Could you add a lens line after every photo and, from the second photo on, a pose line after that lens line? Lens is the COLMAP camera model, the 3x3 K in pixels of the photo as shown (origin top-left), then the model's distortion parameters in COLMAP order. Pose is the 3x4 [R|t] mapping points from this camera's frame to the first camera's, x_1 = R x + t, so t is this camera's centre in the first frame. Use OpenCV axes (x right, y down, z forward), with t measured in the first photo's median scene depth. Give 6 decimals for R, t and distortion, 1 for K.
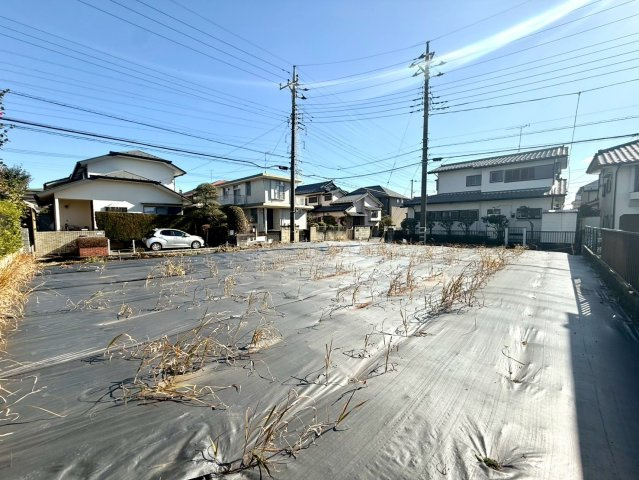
lens RADIAL K [[254.5, 0, 318.6], [0, 254.5, 240.4], [0, 0, 1]] dist [-0.001484, 0.000079]
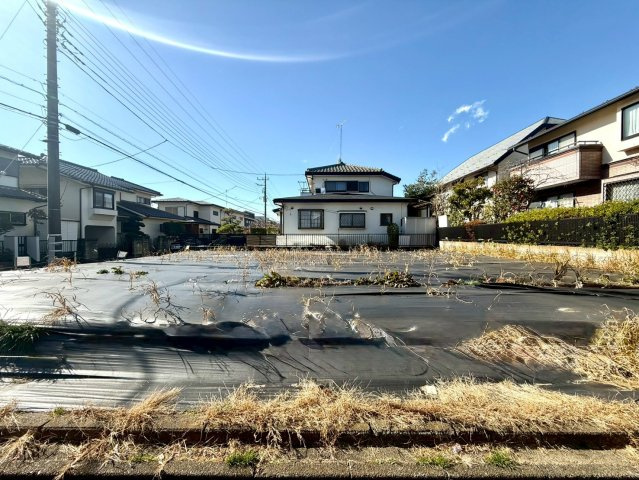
lens RADIAL K [[254.5, 0, 318.6], [0, 254.5, 240.7], [0, 0, 1]] dist [-0.001484, 0.000079]
pose [[-0.675545, -0.008246, 0.737273, -0.268312], [0.049781, 0.997146, 0.056765, -0.025233], [-0.735636, 0.075050, -0.673206, 0.609171]]
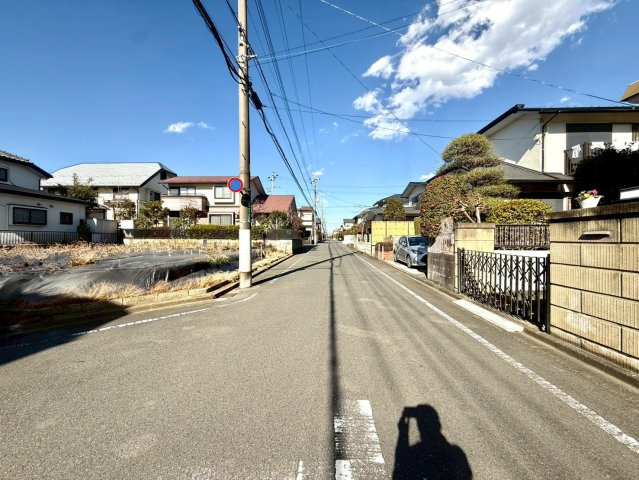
lens RADIAL K [[254.5, 0, 316.7], [0, 254.5, 237.4], [0, 0, 1]] dist [-0.001484, 0.000079]
pose [[-0.755538, -0.004760, -0.655088, 0.059976], [-0.043926, 0.998091, 0.043408, -0.043359], [0.653631, 0.061571, -0.754305, 1.018445]]
